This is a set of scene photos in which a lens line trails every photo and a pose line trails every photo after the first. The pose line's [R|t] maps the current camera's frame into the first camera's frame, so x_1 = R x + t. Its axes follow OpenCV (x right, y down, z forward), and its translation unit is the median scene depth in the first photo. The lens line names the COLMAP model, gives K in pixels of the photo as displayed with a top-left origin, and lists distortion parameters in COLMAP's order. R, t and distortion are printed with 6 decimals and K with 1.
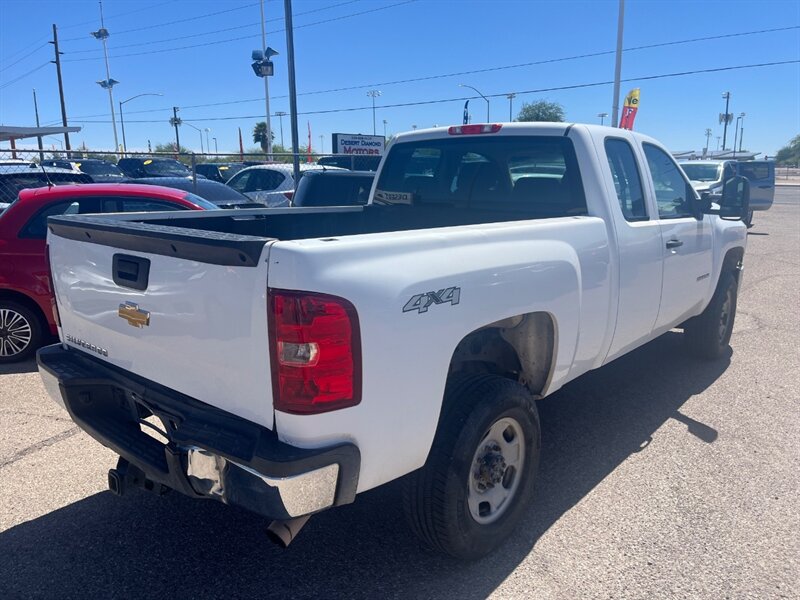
lens RADIAL K [[610.8, 0, 402.7], [0, 610.8, 296.8], [0, 0, 1]] dist [0.100086, -0.151127]
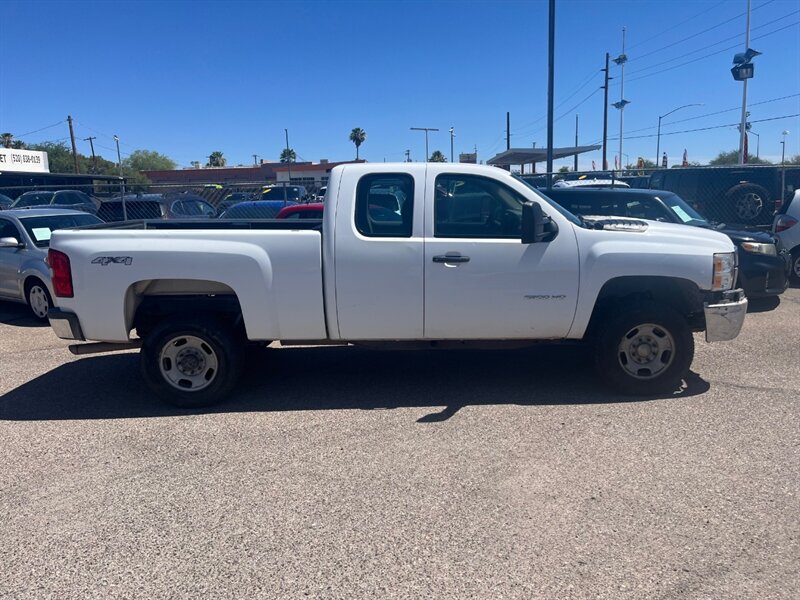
lens RADIAL K [[602.8, 0, 416.5], [0, 602.8, 301.5], [0, 0, 1]] dist [0.106904, -0.146340]
pose [[0.645916, 0.128541, -0.752509, 0.204461], [-0.130466, 0.989808, 0.057090, -0.010011], [0.752178, 0.061301, 0.656103, 0.032088]]
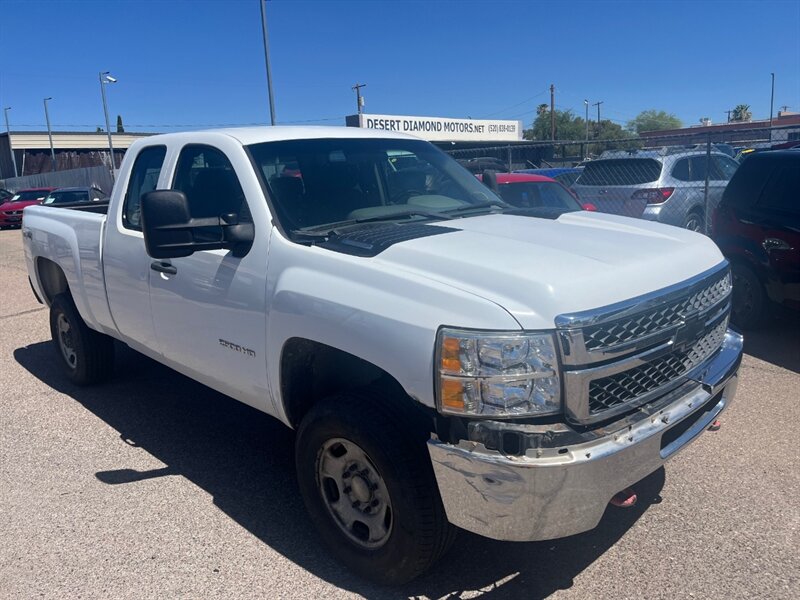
lens RADIAL K [[602.8, 0, 416.5], [0, 602.8, 301.5], [0, 0, 1]] dist [0.106904, -0.146340]
pose [[-0.098600, 0.223915, -0.969608, 0.194802], [-0.155497, 0.958921, 0.237259, -0.046837], [0.982903, 0.174165, -0.059731, 0.224705]]
